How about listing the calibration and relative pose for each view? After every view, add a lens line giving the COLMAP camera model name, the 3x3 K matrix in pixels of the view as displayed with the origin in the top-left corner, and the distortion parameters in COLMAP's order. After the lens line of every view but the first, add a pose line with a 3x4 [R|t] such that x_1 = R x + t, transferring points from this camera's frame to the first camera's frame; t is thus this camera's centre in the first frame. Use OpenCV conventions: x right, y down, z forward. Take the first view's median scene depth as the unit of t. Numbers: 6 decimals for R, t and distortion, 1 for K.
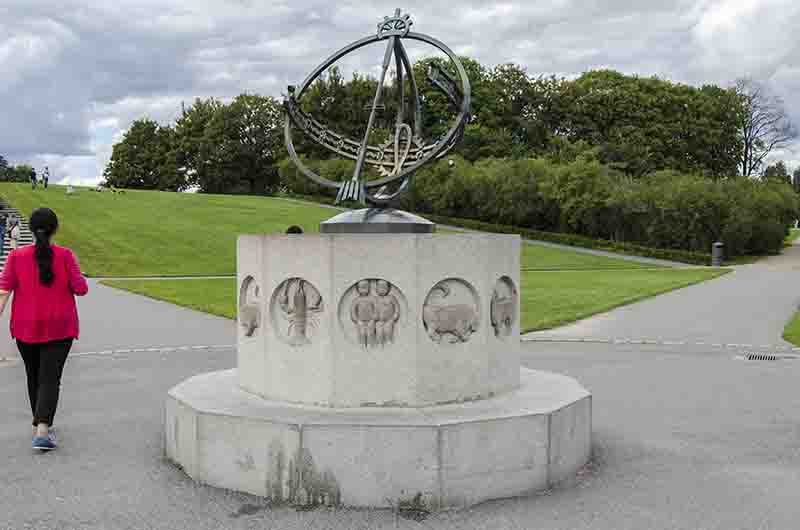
lens RADIAL K [[875.6, 0, 400.0], [0, 875.6, 265.0], [0, 0, 1]] dist [0.009296, 0.004567]
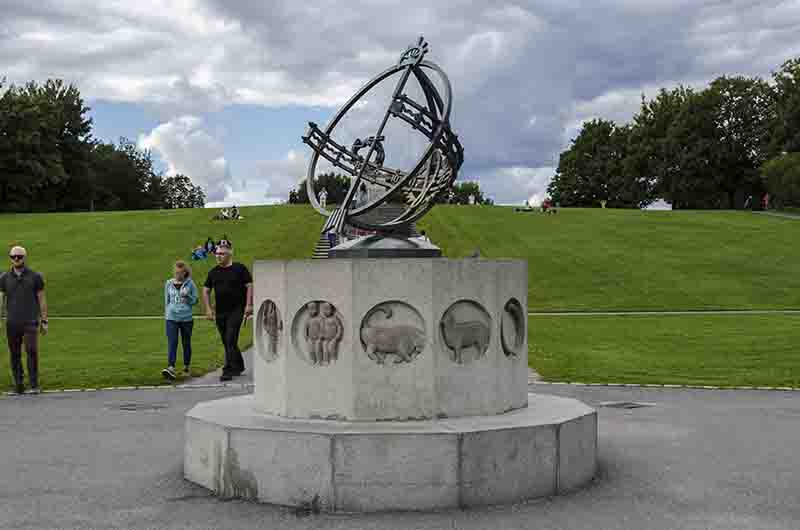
lens RADIAL K [[1119.4, 0, 400.0], [0, 1119.4, 265.0], [0, 0, 1]] dist [0.079156, -0.037885]
pose [[0.897612, -0.007990, -0.440715, 0.668355], [-0.006283, 0.999502, -0.030918, 0.013548], [0.440742, 0.030521, 0.897115, -0.203035]]
